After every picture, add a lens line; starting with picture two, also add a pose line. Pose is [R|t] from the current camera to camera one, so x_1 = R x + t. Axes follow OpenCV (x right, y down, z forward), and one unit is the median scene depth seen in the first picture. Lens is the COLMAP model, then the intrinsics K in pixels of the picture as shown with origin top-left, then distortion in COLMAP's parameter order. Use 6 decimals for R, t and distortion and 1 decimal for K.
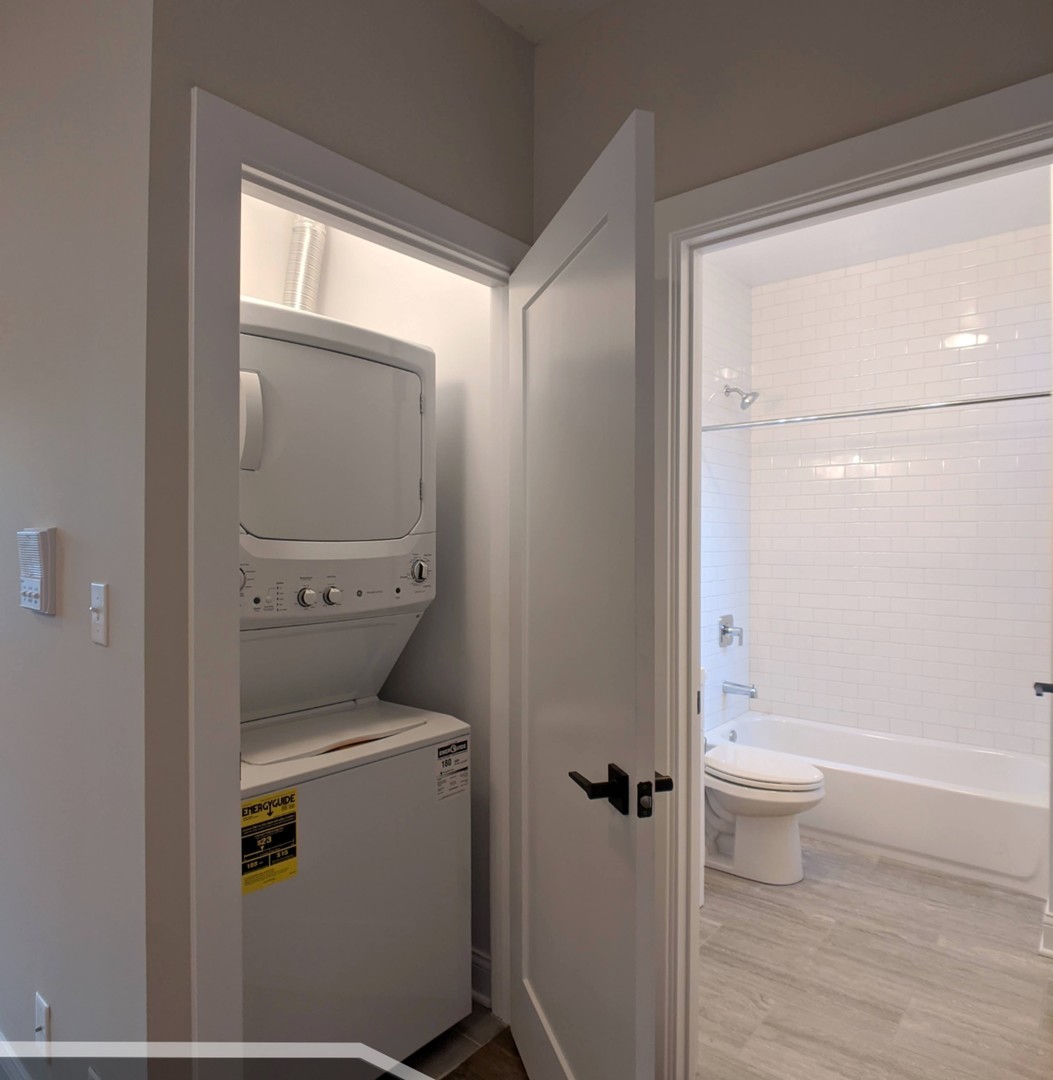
lens RADIAL K [[745.6, 0, 526.5], [0, 745.6, 540.0], [0, 0, 1]] dist [0.030626, -0.070724]
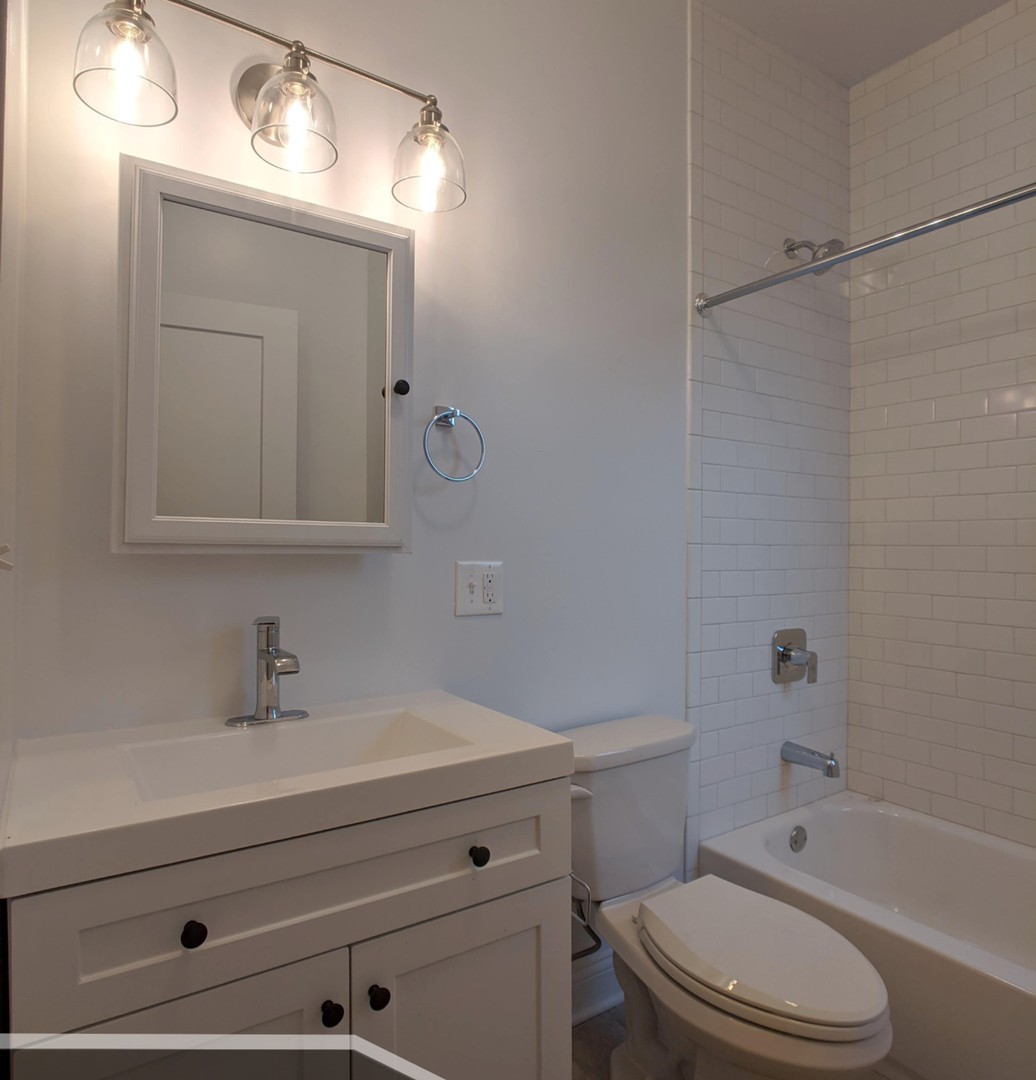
lens RADIAL K [[728.2, 0, 491.1], [0, 728.2, 539.4], [0, 0, 1]] dist [-0.018617, -0.000404]
pose [[0.950329, 0.004676, -0.311213, 0.223650], [-0.007650, 0.999936, -0.008334, 0.036971], [0.311154, 0.010301, 0.950304, 0.387642]]
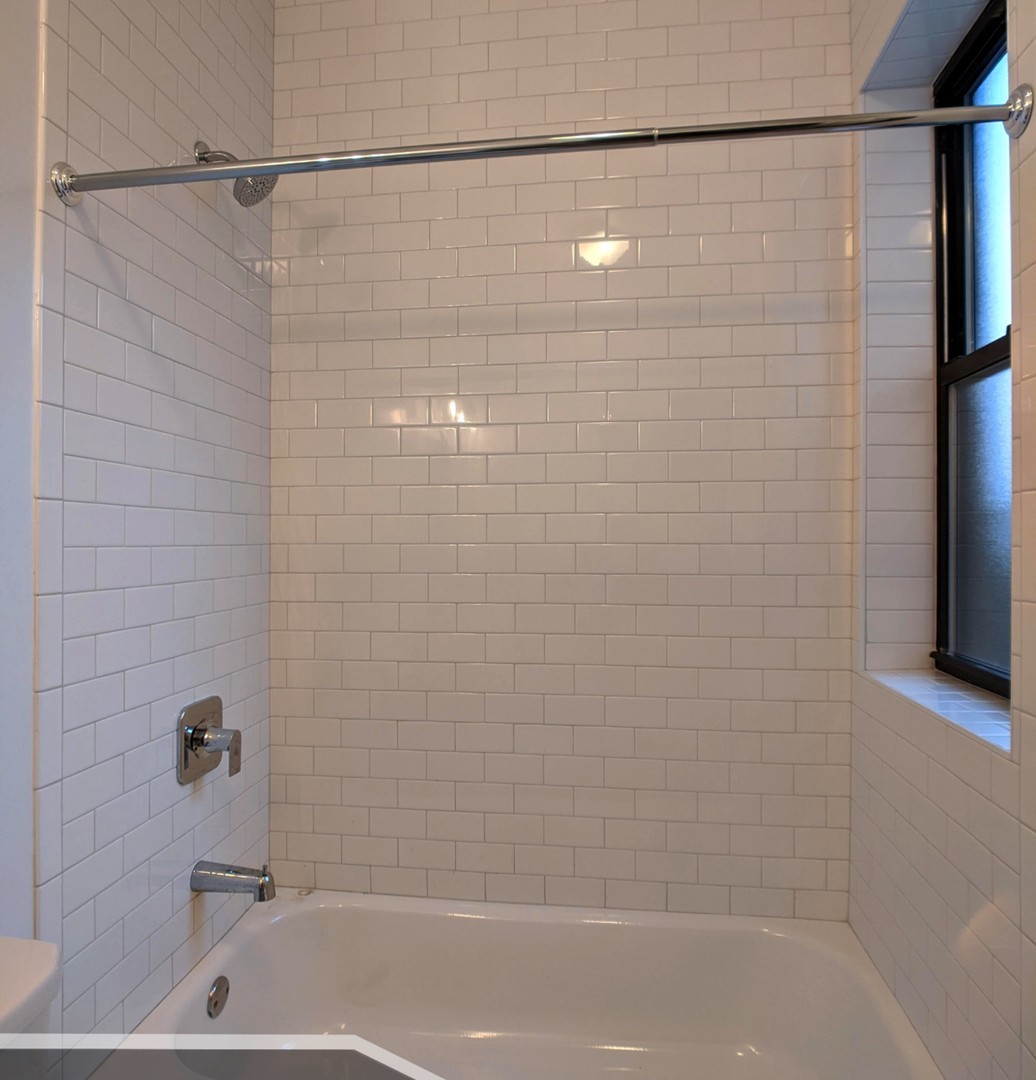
lens RADIAL K [[728.2, 0, 491.1], [0, 728.2, 539.4], [0, 0, 1]] dist [-0.018617, -0.000404]
pose [[0.872555, 0.002376, 0.488510, 0.213517], [0.000532, 0.999983, -0.005815, 0.014821], [-0.488516, 0.005334, 0.872539, 0.580685]]
